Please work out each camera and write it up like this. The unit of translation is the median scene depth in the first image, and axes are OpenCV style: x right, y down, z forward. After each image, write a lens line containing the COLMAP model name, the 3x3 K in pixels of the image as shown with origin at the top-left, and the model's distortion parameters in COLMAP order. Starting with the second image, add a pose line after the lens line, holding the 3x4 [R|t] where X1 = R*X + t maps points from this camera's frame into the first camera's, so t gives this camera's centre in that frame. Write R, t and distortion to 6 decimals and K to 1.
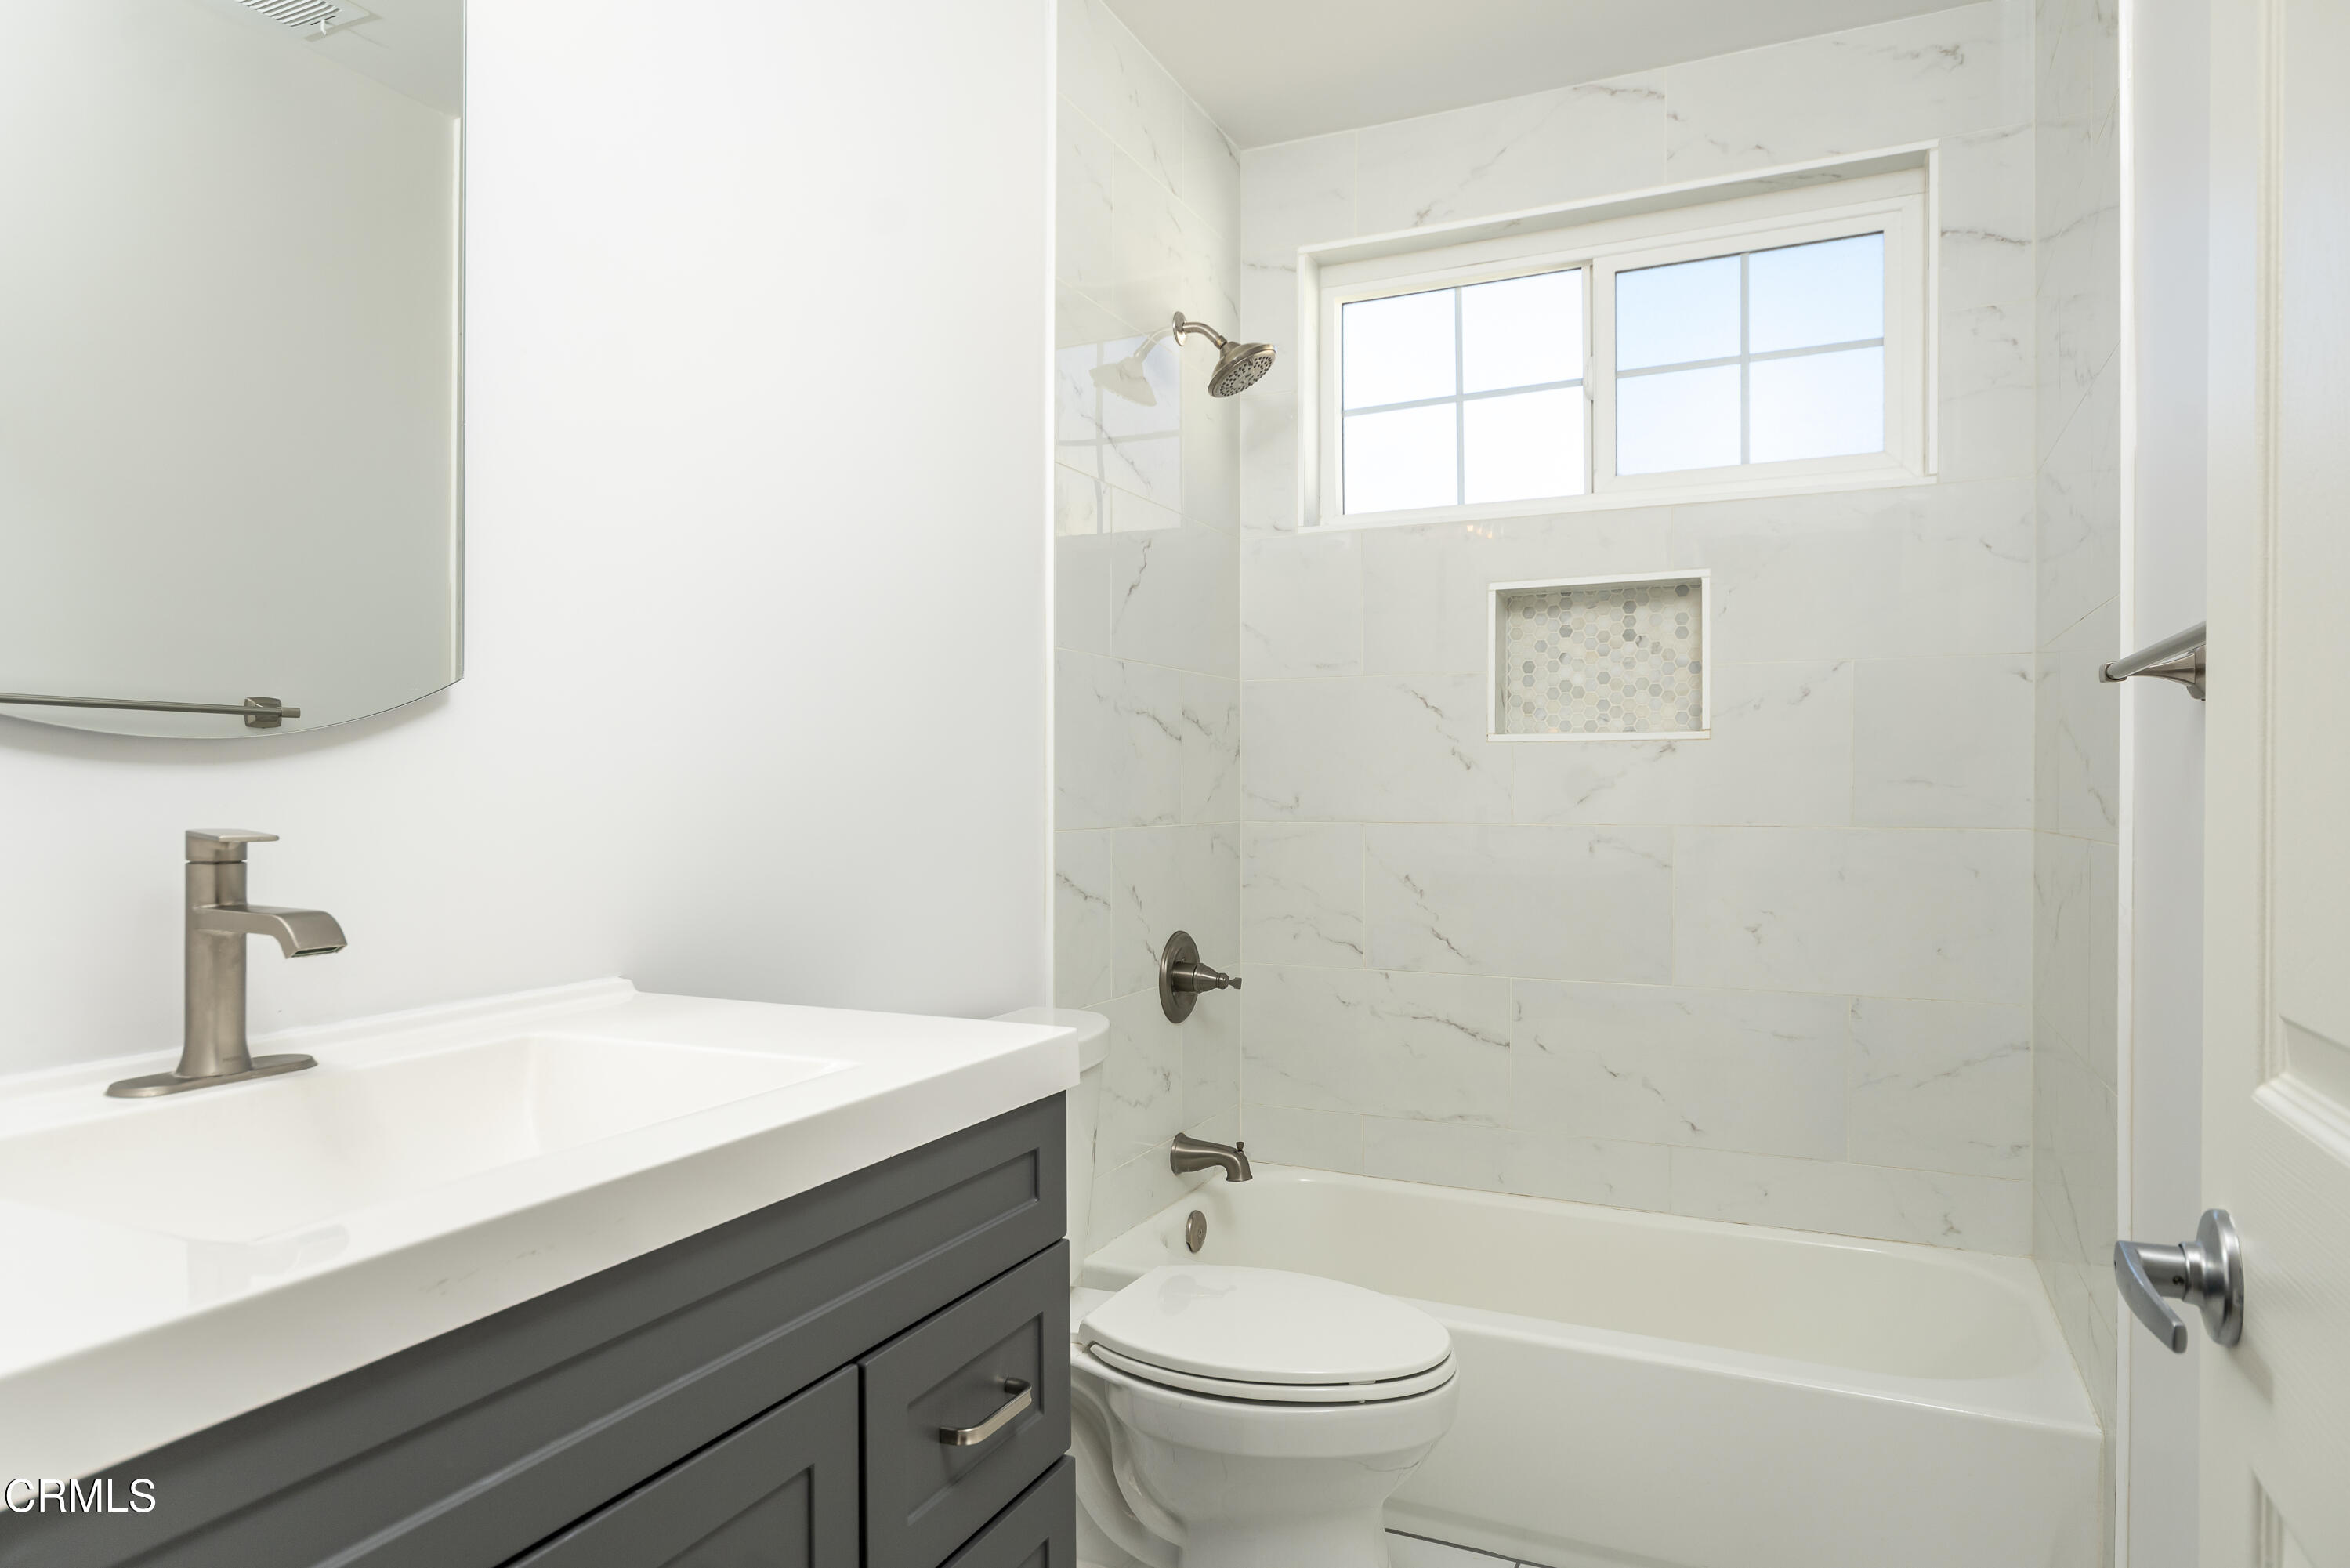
lens RADIAL K [[1370.5, 0, 1154.5], [0, 1370.5, 788.1], [0, 0, 1]] dist [0.000991, 0.002099]
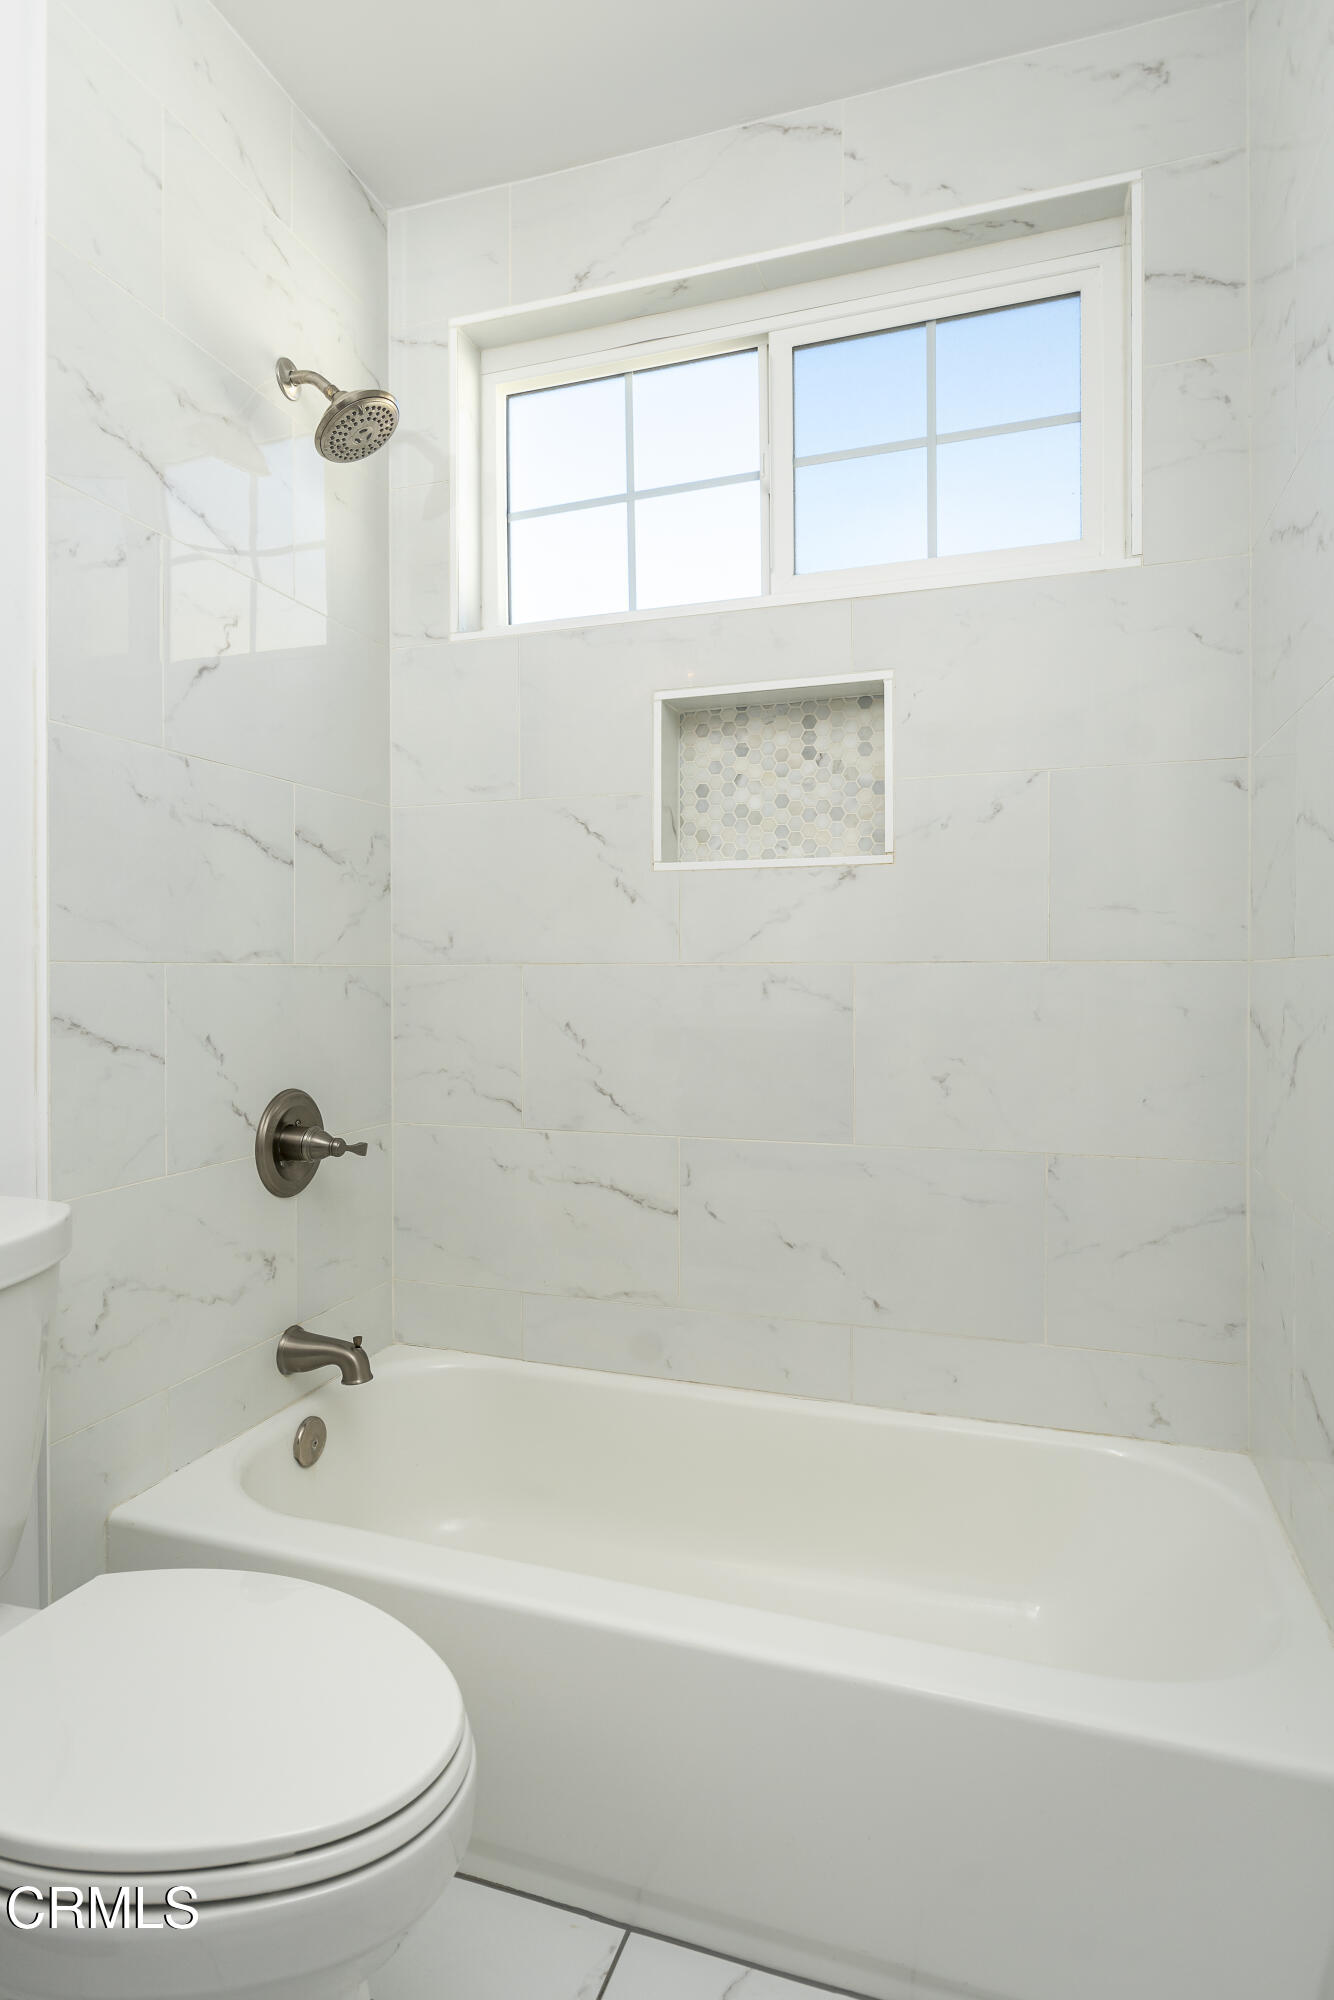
lens RADIAL K [[1049.8, 0, 618.8], [0, 1049.8, 972.8], [0, 0, 1]] dist [-0.000161, -0.000784]
pose [[0.995613, -0.002063, 0.093548, 0.160606], [0.002151, 0.999997, -0.000843, 0.033263], [-0.093546, 0.001041, 0.995614, 0.333298]]
